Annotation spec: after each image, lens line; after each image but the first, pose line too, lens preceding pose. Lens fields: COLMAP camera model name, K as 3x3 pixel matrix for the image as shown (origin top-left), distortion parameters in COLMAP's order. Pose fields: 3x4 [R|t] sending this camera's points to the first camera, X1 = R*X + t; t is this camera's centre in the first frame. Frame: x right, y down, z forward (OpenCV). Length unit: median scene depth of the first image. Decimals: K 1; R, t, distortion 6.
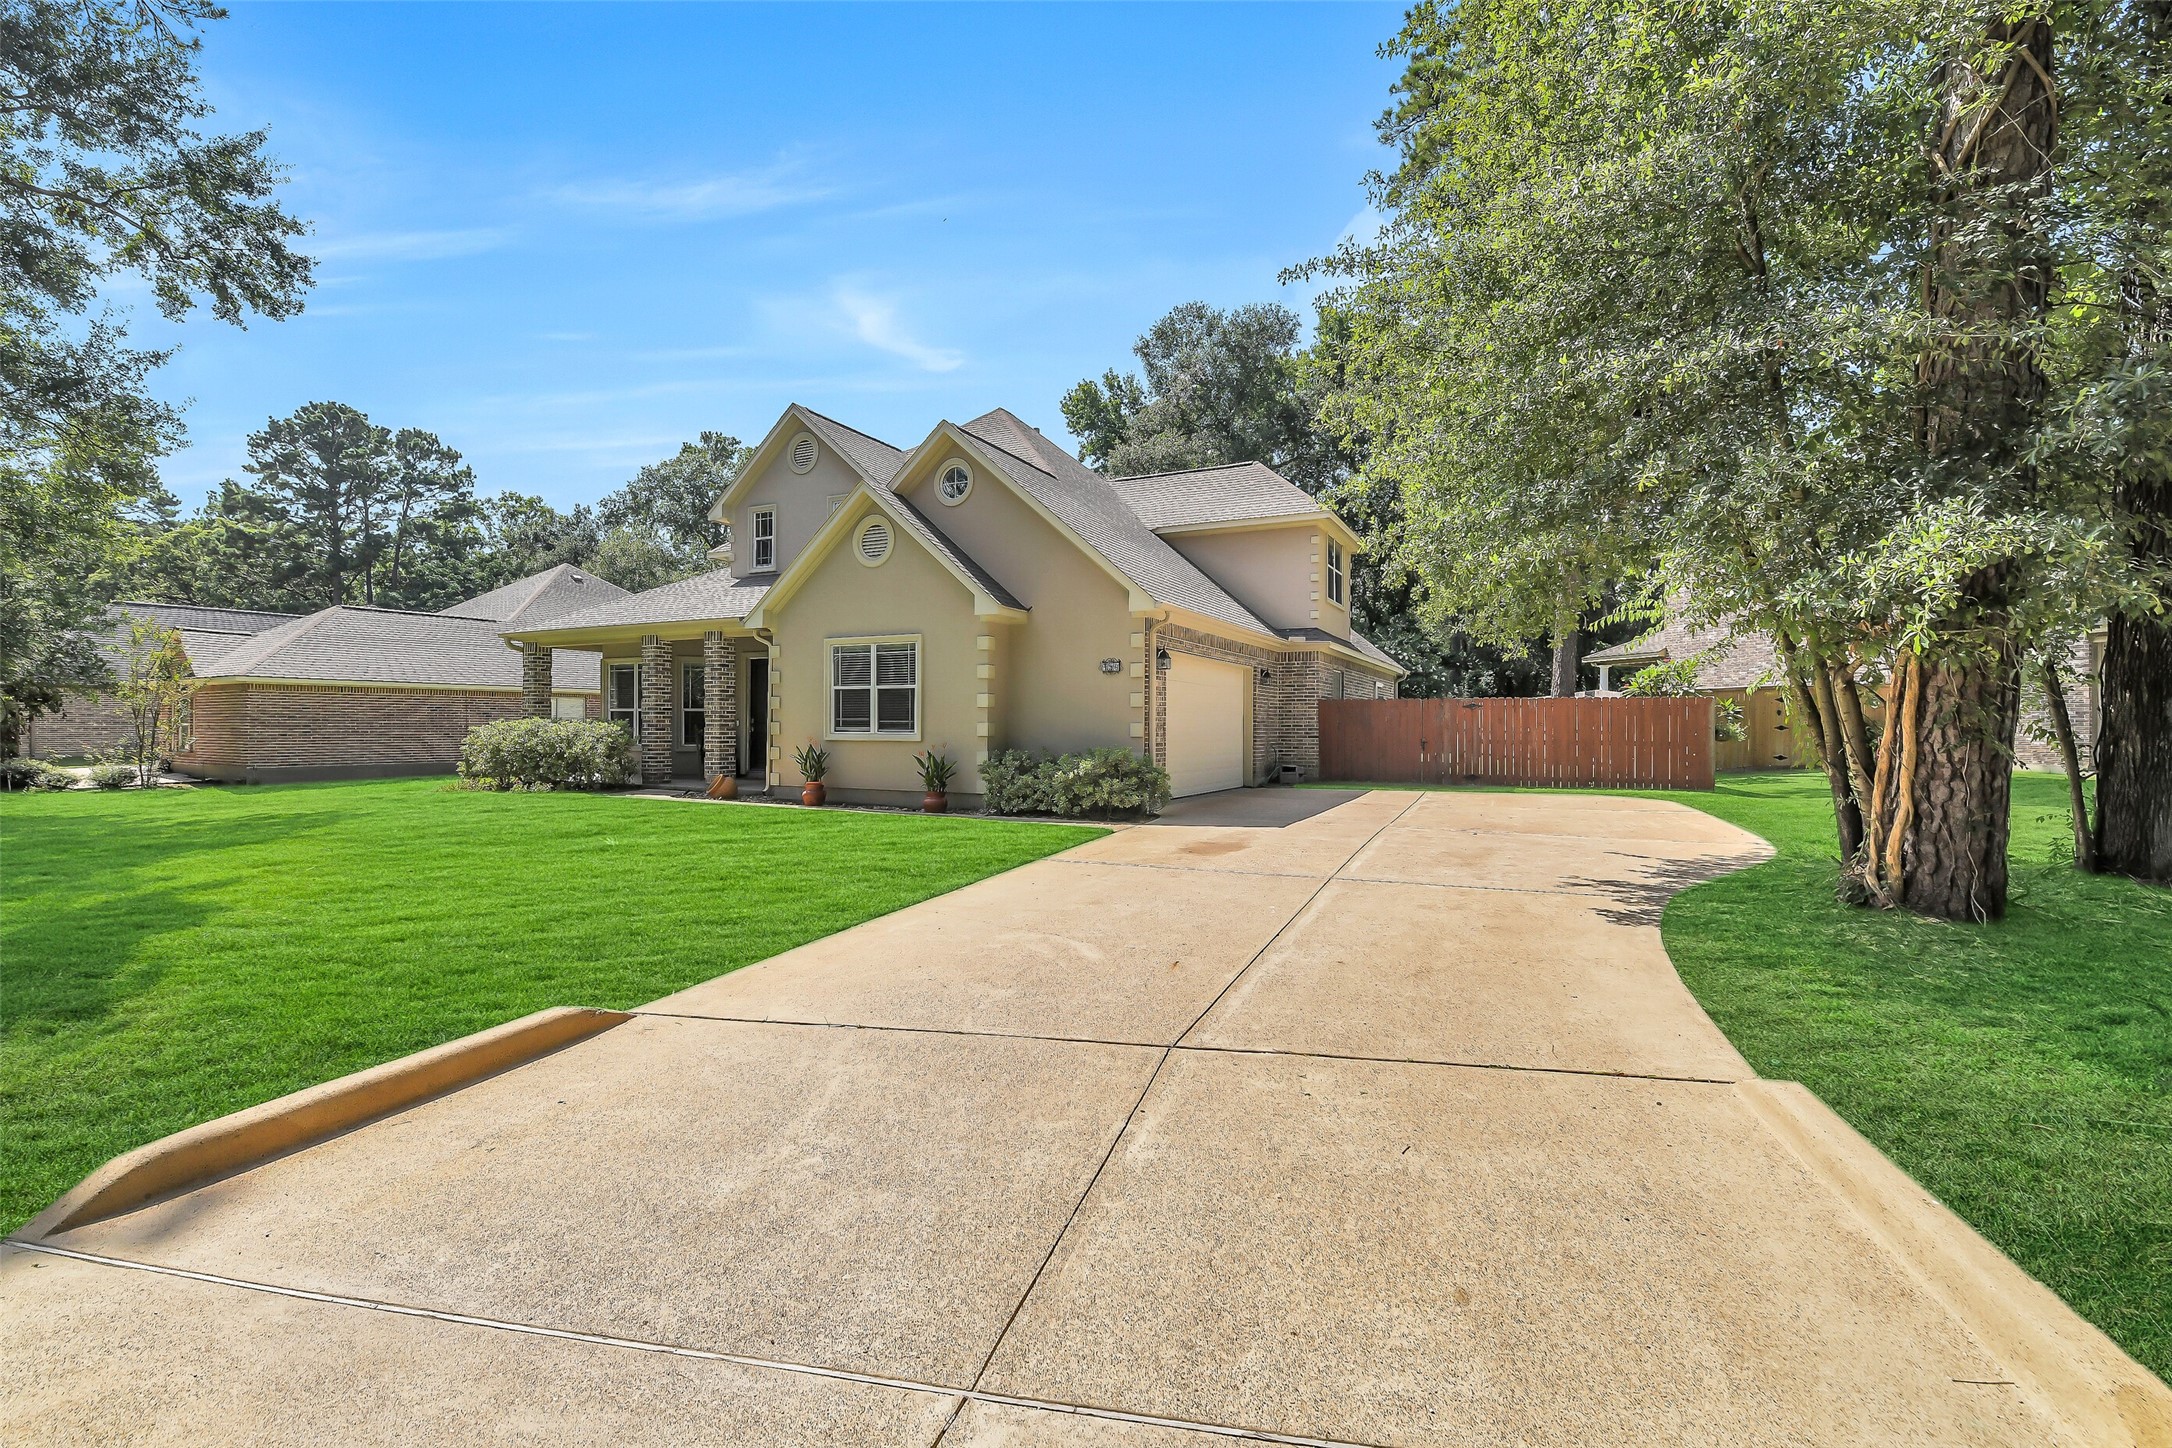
lens RADIAL K [[957.0, 0, 1086.0], [0, 957.0, 724.0], [0, 0, 1]] dist [-0.010323, -0.000070]
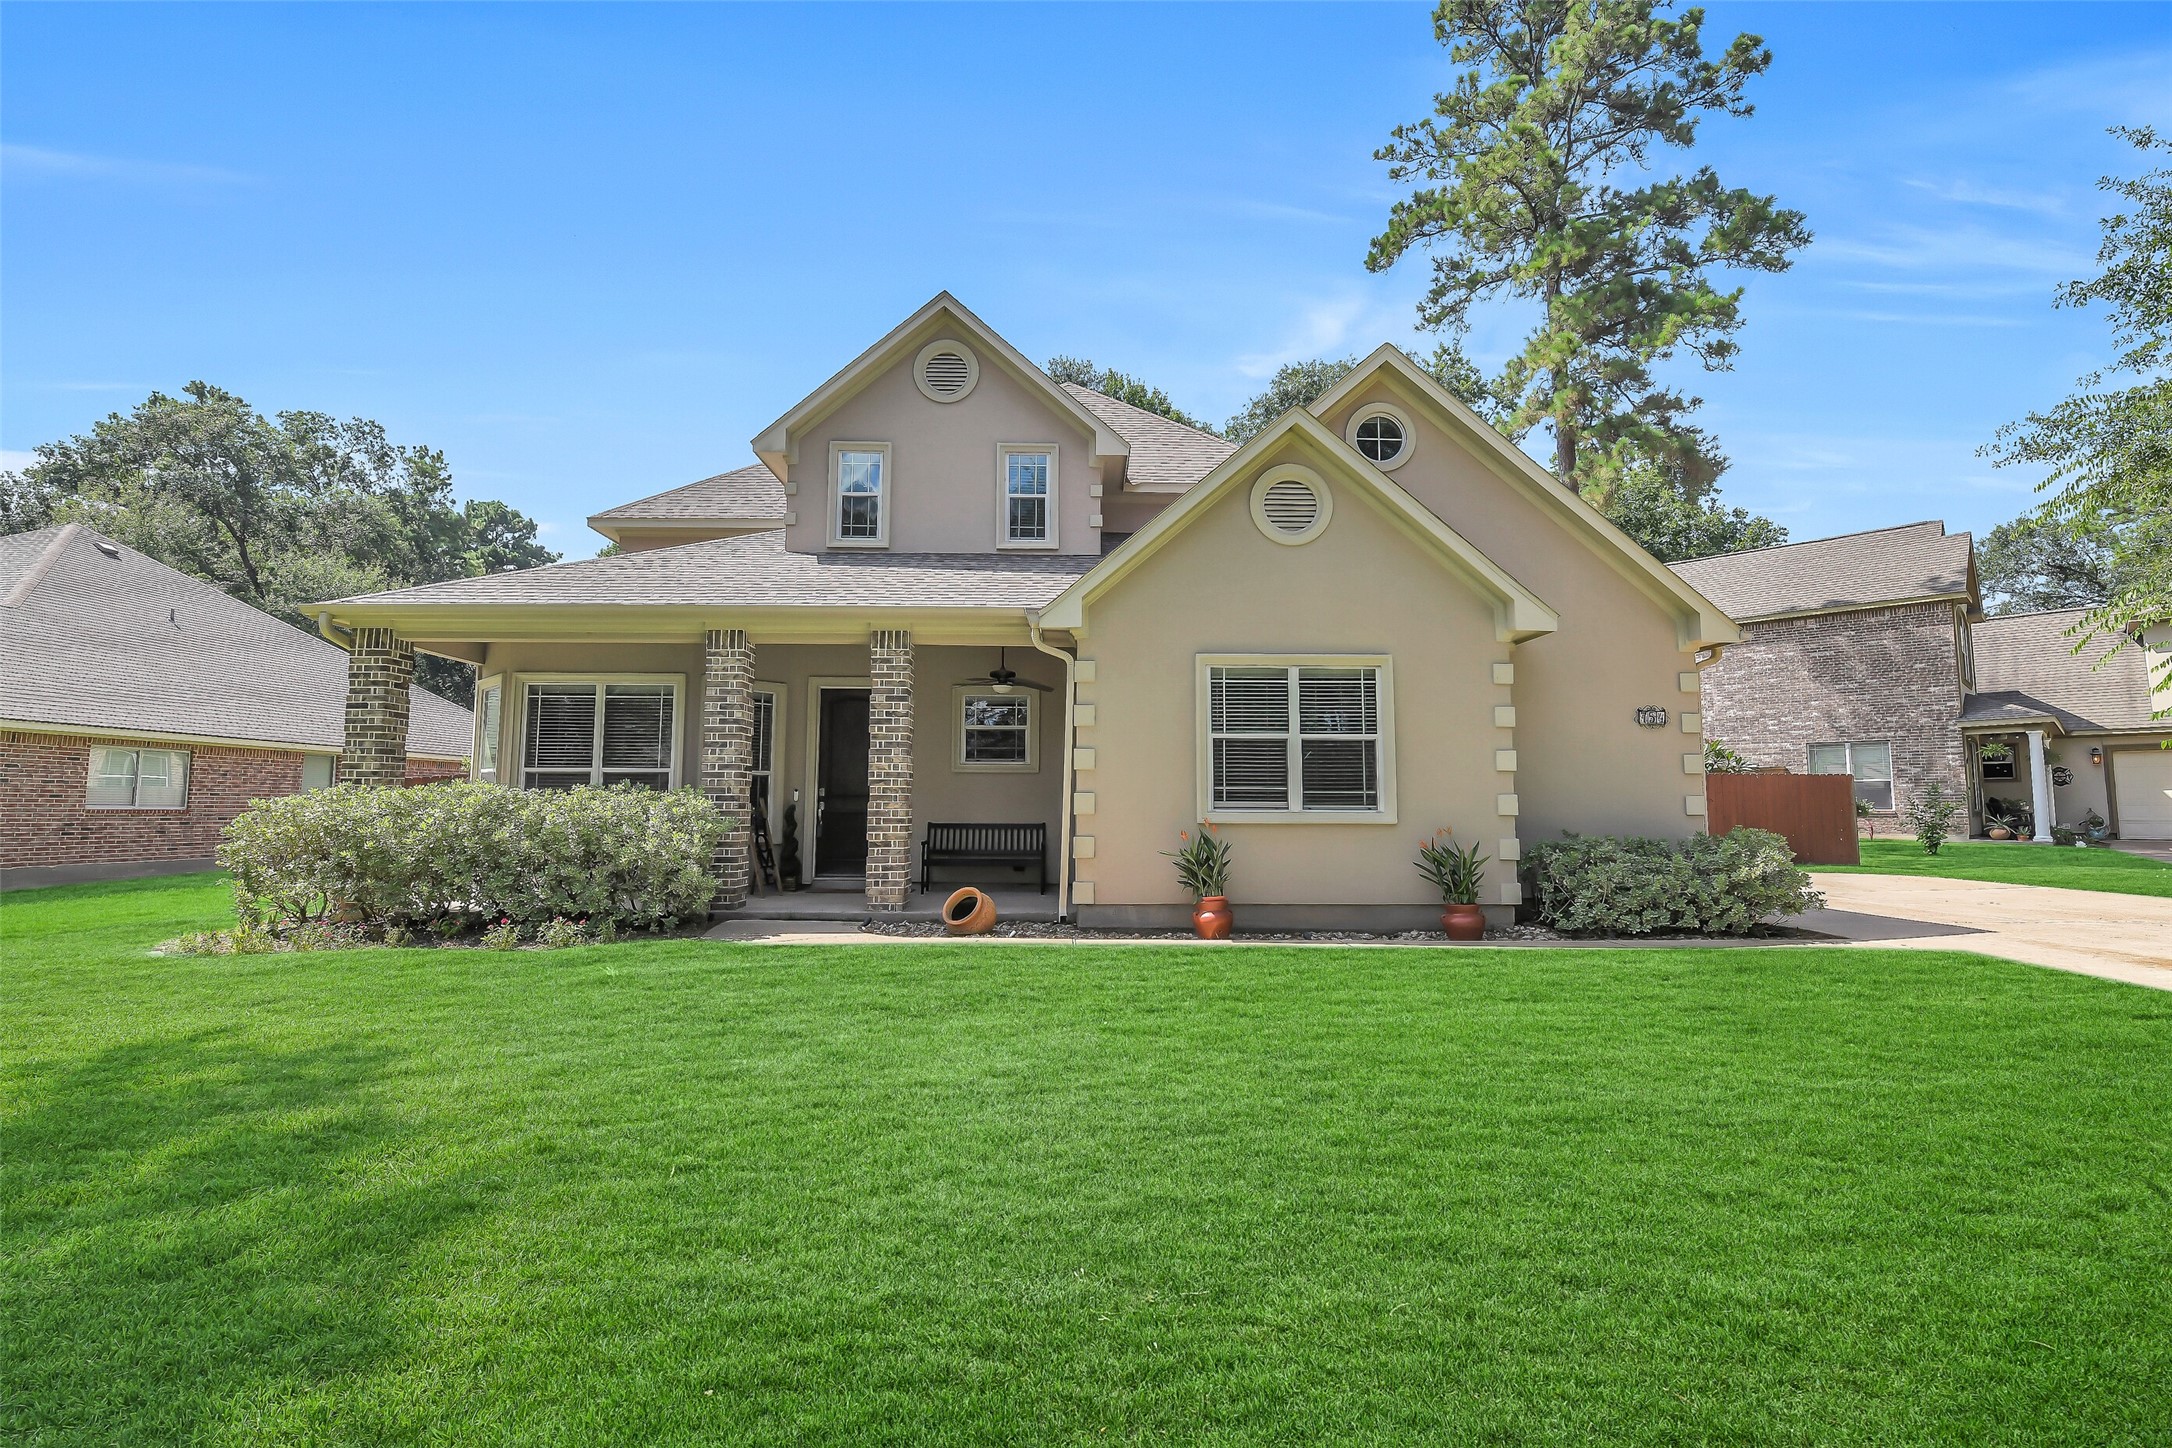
lens RADIAL K [[957.0, 0, 1086.0], [0, 957.0, 724.0], [0, 0, 1]] dist [-0.010323, -0.000070]
pose [[0.888743, 0.035980, 0.456991, -0.464548], [-0.000937, 0.997055, -0.076678, 0.000669], [-0.458404, 0.067718, 0.886160, 0.383194]]
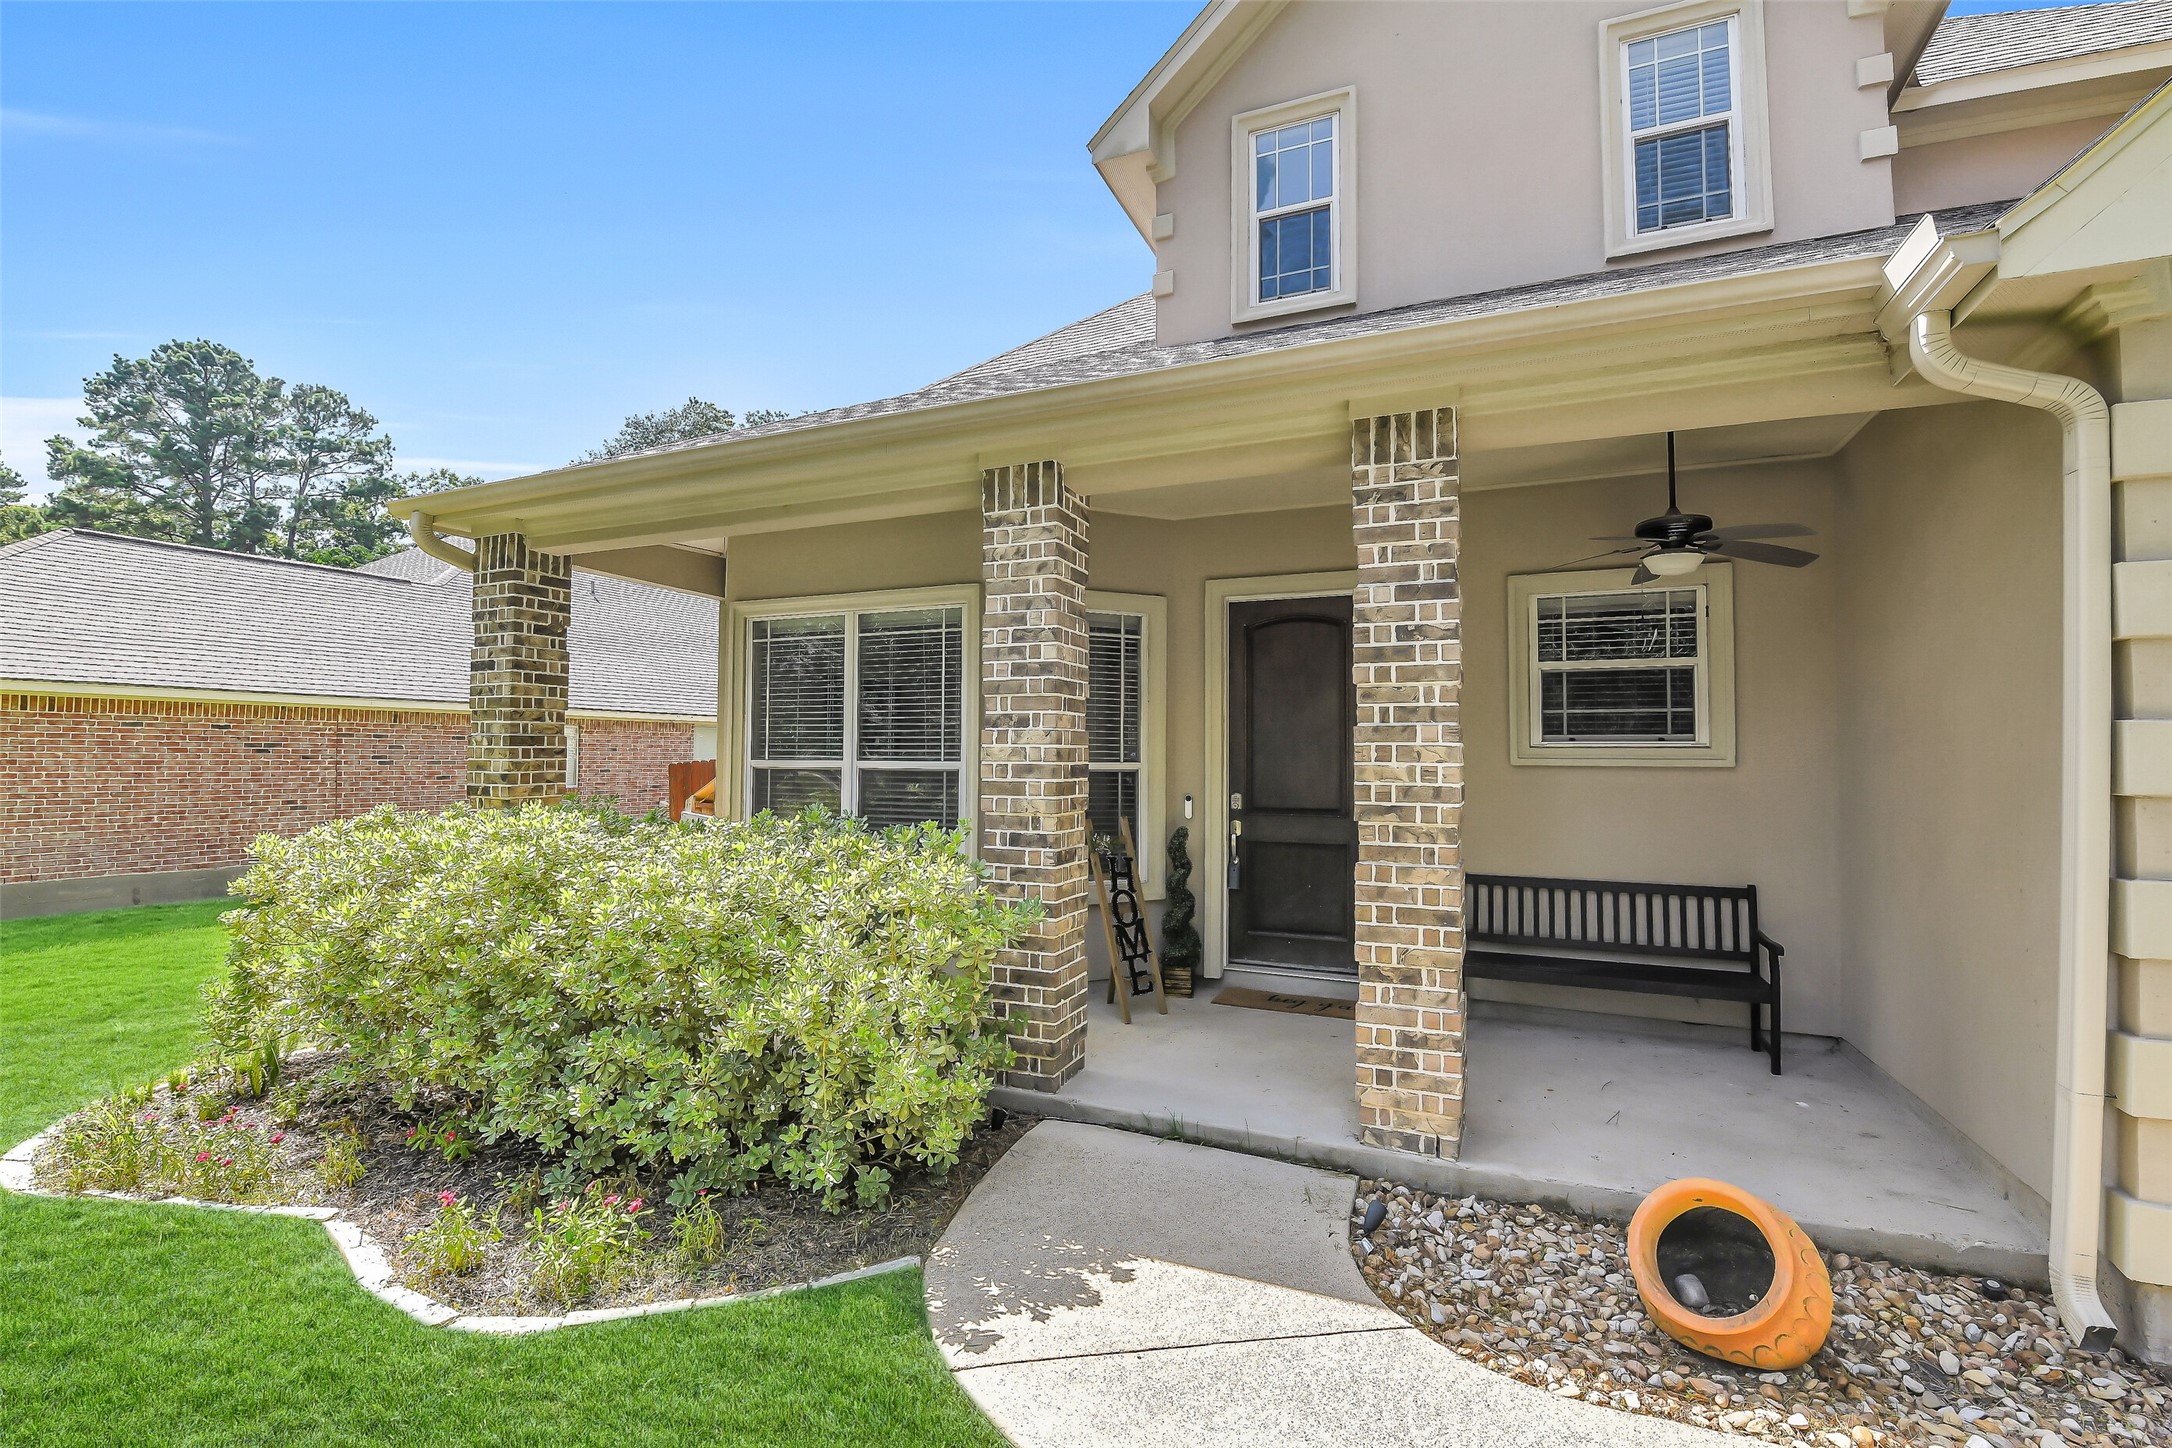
lens RADIAL K [[957.0, 0, 1086.0], [0, 957.0, 724.0], [0, 0, 1]] dist [-0.010323, -0.000070]
pose [[0.998496, -0.000579, 0.054827, -0.404287], [0.001996, 0.999665, -0.025795, -0.019162], [-0.054794, 0.025866, 0.998163, 0.674293]]
